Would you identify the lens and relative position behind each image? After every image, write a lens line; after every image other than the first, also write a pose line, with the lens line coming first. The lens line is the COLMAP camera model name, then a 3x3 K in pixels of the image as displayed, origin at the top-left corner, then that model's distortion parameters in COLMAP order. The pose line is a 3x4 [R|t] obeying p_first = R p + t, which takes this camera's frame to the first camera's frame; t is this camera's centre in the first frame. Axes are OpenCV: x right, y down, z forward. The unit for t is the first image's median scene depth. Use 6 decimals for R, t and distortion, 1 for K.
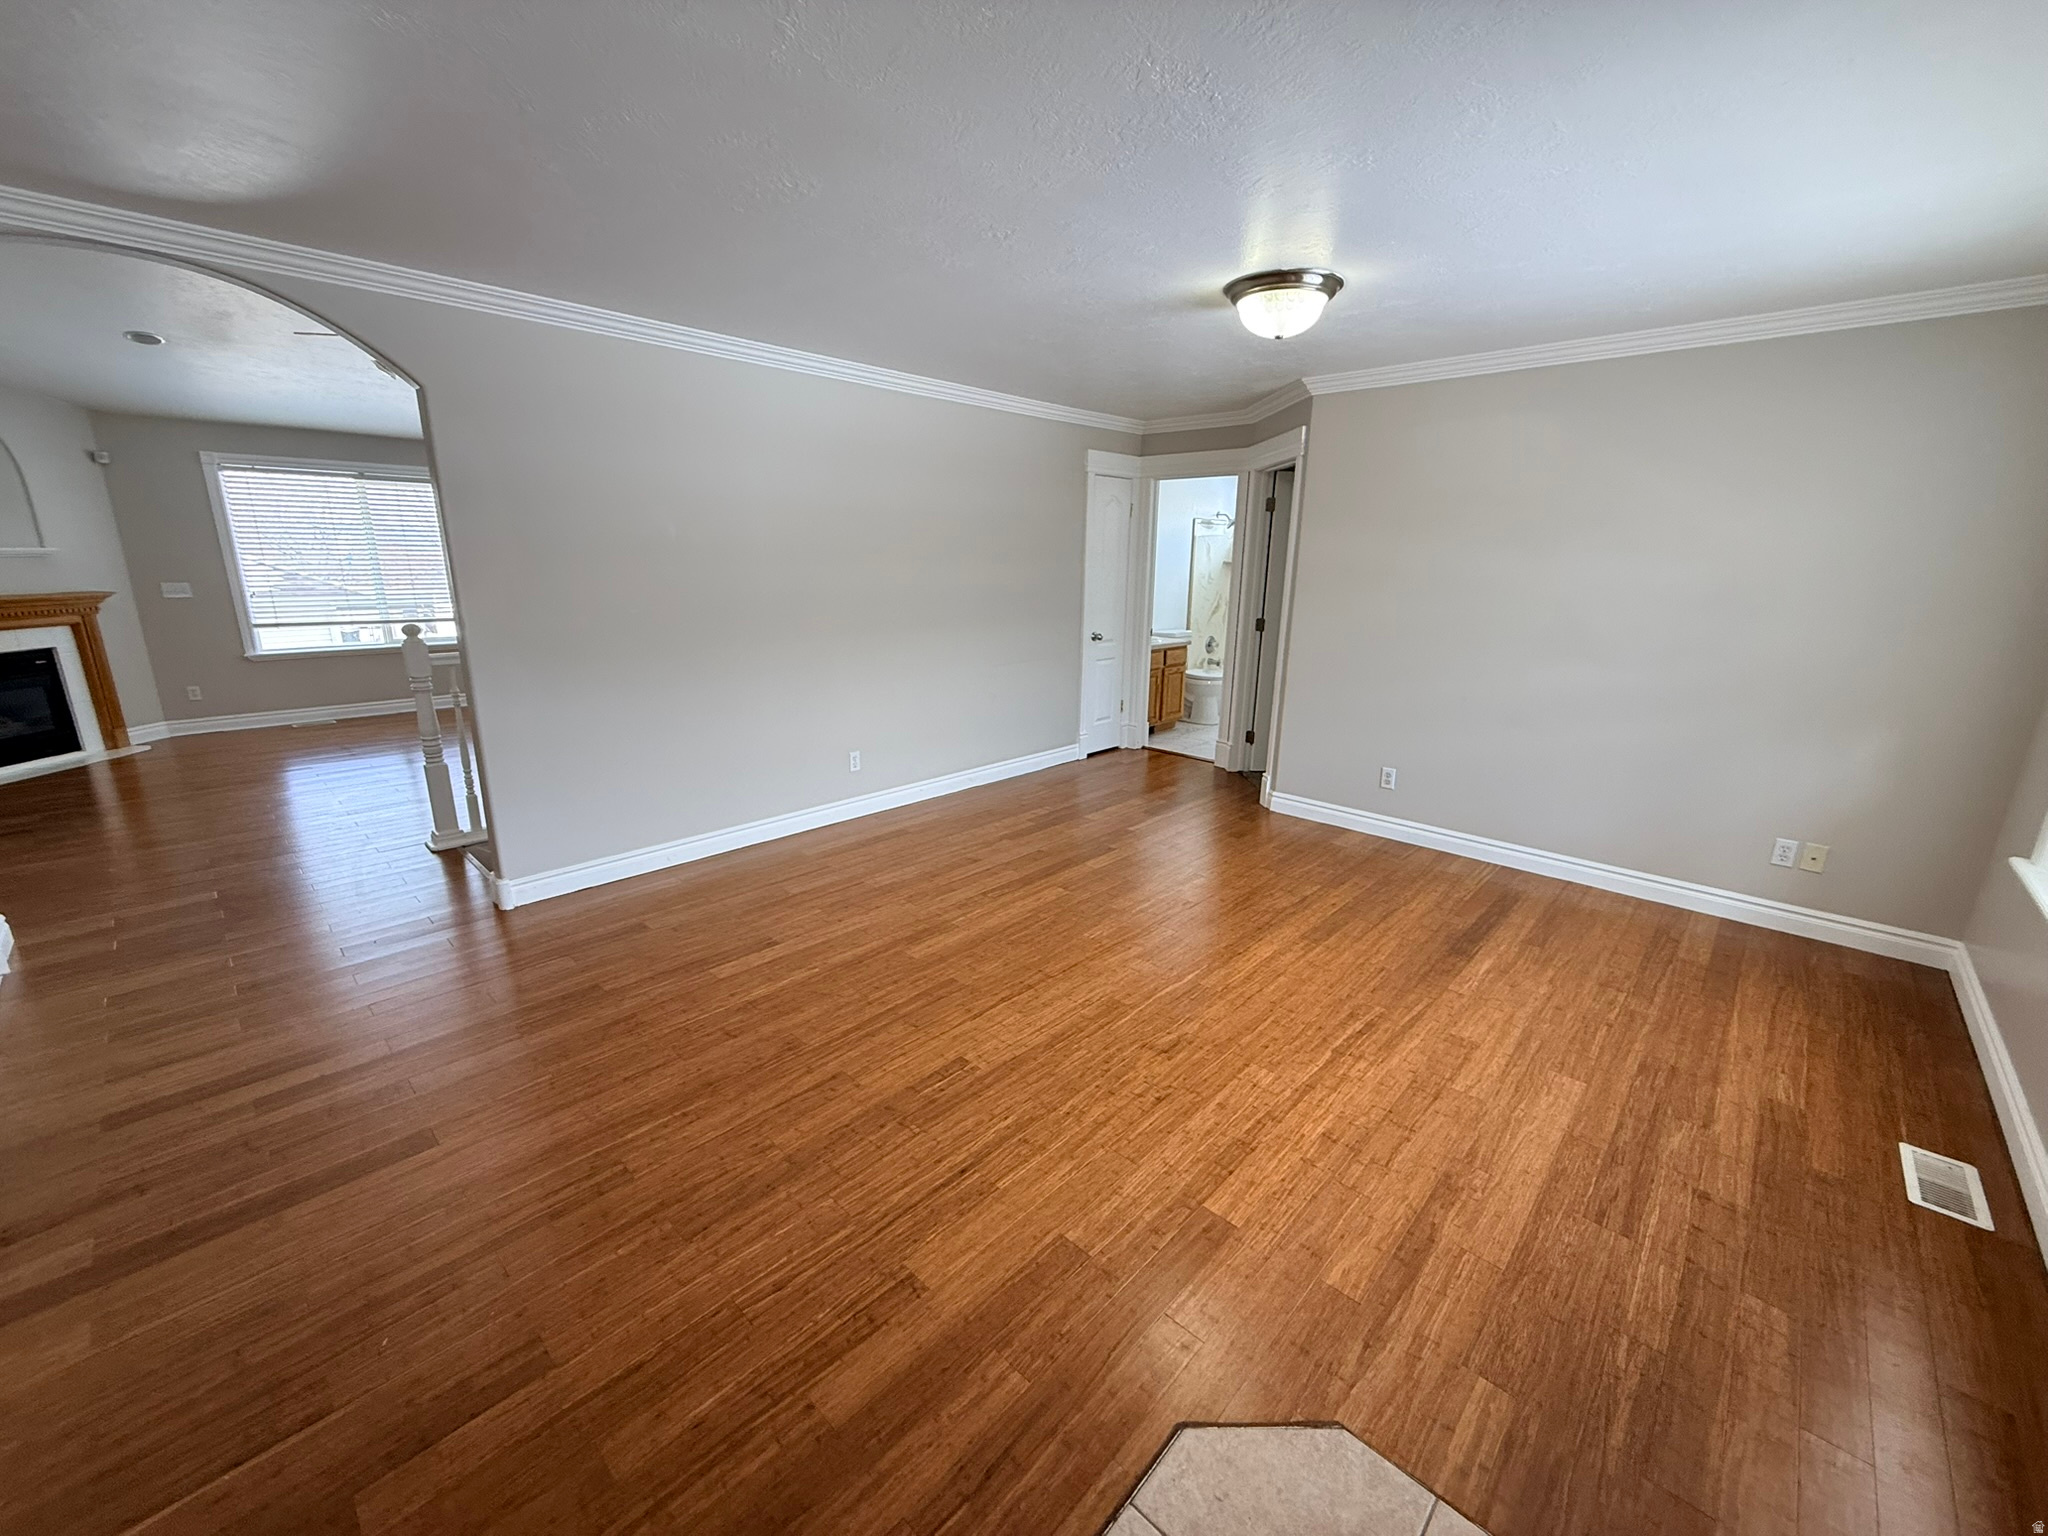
lens RADIAL K [[813.1, 0, 1018.1], [0, 813.1, 765.6], [0, 0, 1]] dist [-0.000321, -0.000033]
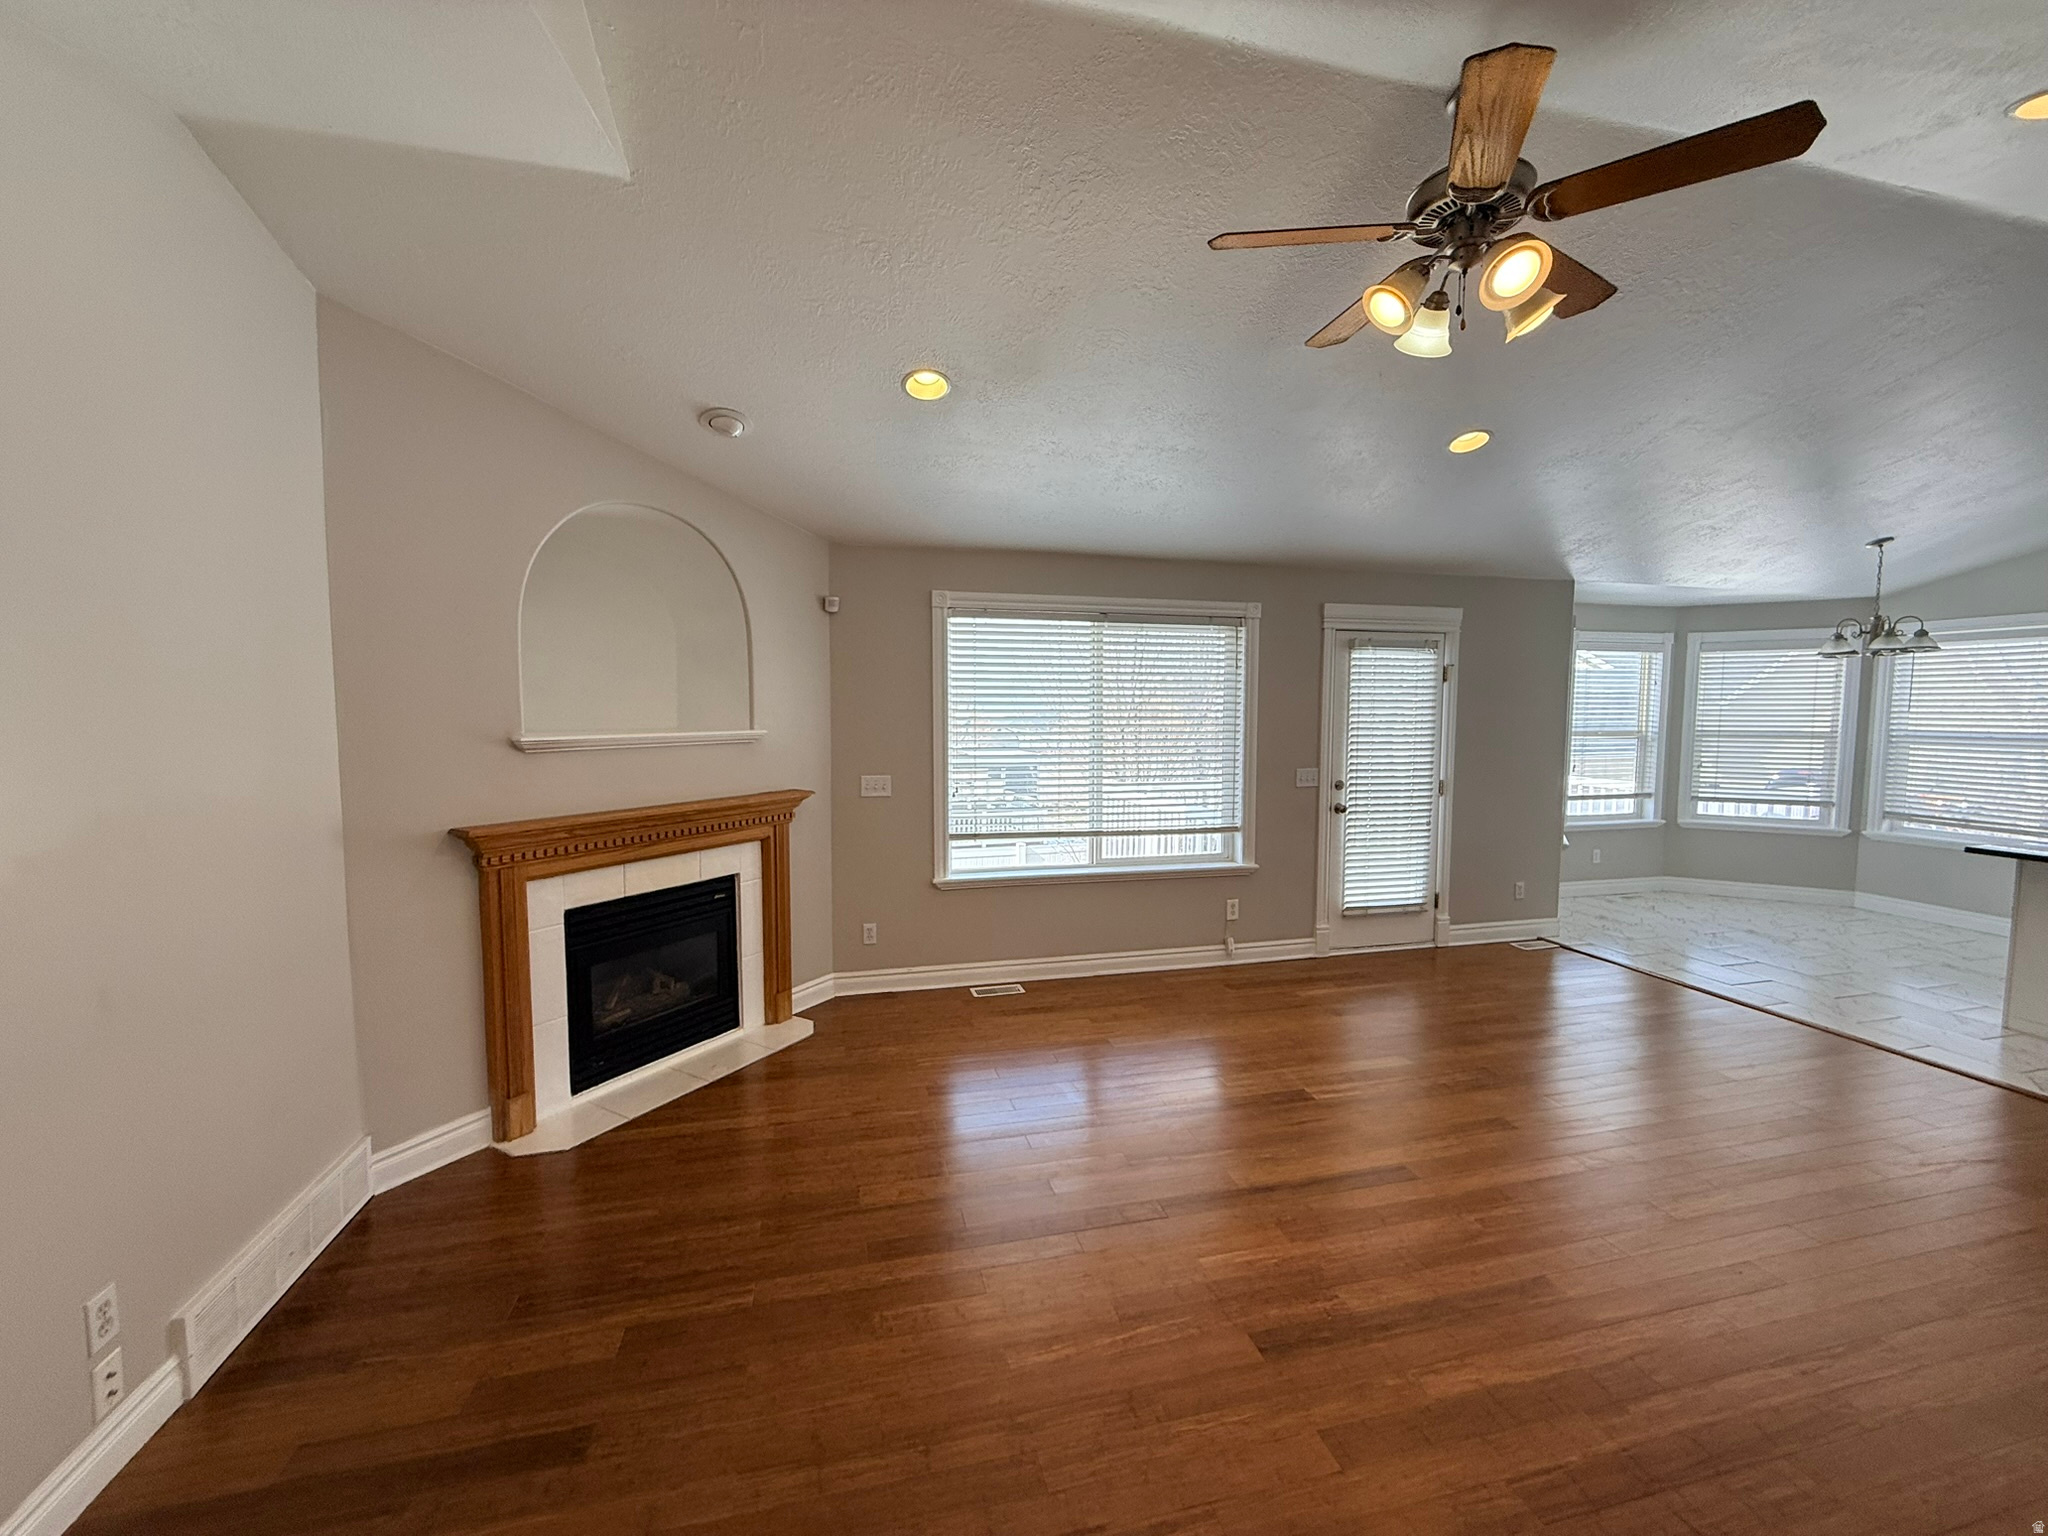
lens RADIAL K [[813.1, 0, 1018.1], [0, 813.1, 765.6], [0, 0, 1]] dist [-0.000321, -0.000033]
pose [[0.840812, 0.027342, -0.540636, -0.591667], [-0.127639, 0.980578, -0.148916, -0.152885], [0.526064, 0.194216, 0.827971, 0.514622]]
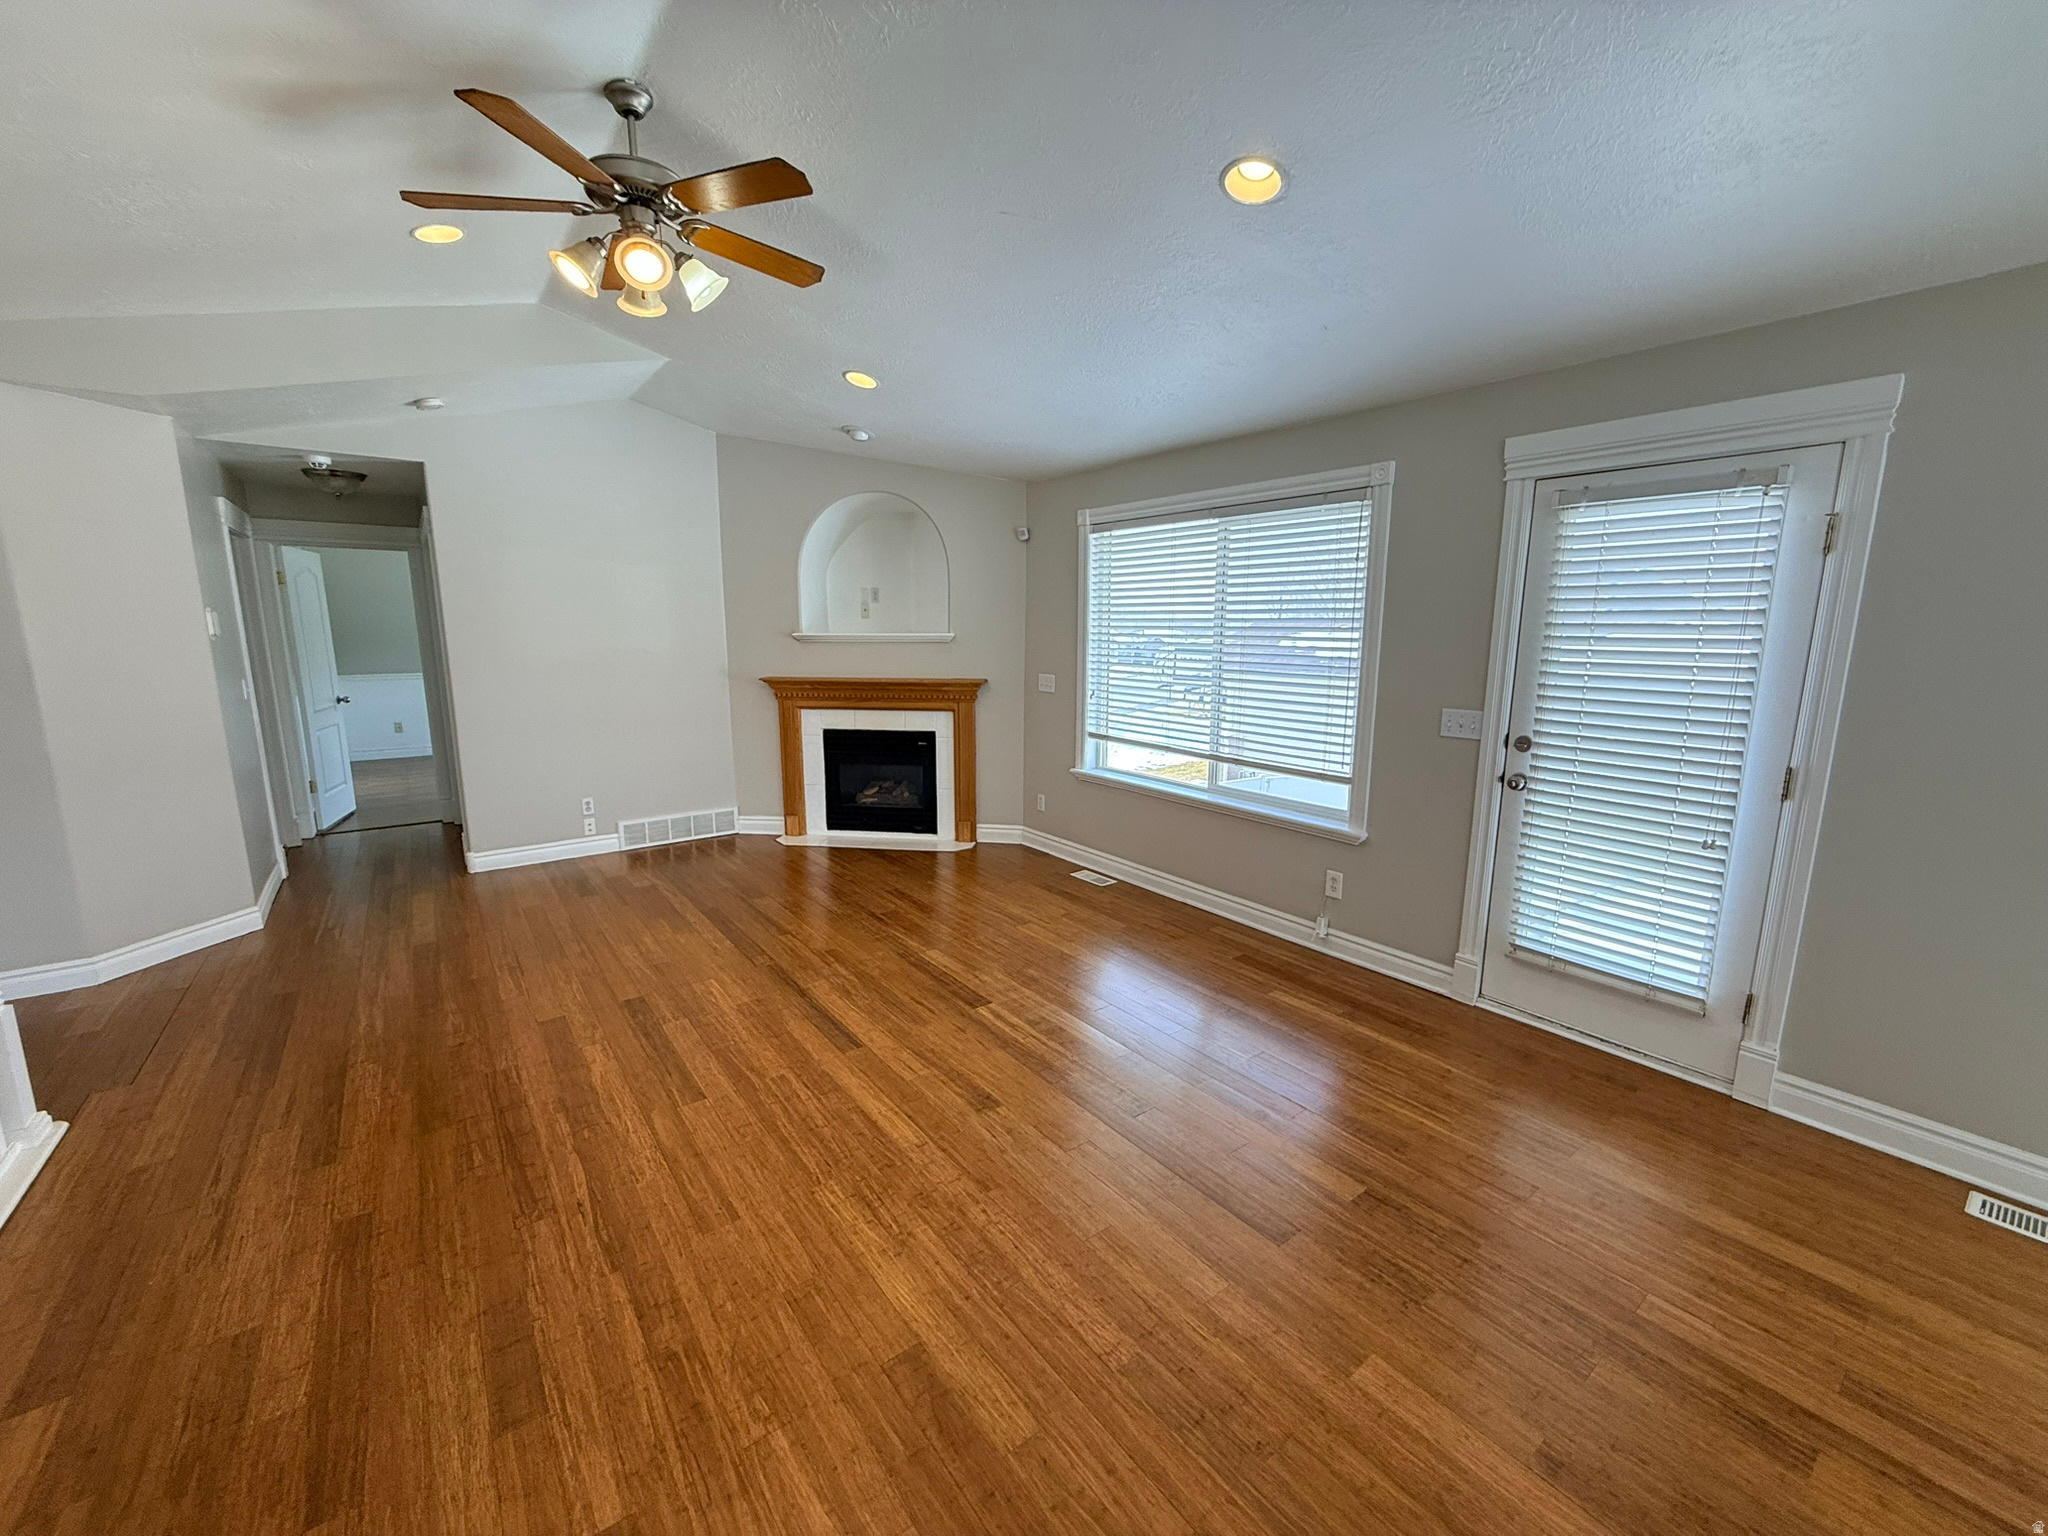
lens RADIAL K [[813.1, 0, 1018.1], [0, 813.1, 765.6], [0, 0, 1]] dist [-0.000321, -0.000033]
pose [[-0.170276, 0.158099, -0.972631, -0.215581], [-0.252362, 0.947130, 0.198135, -0.308970], [0.952533, 0.279193, -0.121376, 1.154985]]
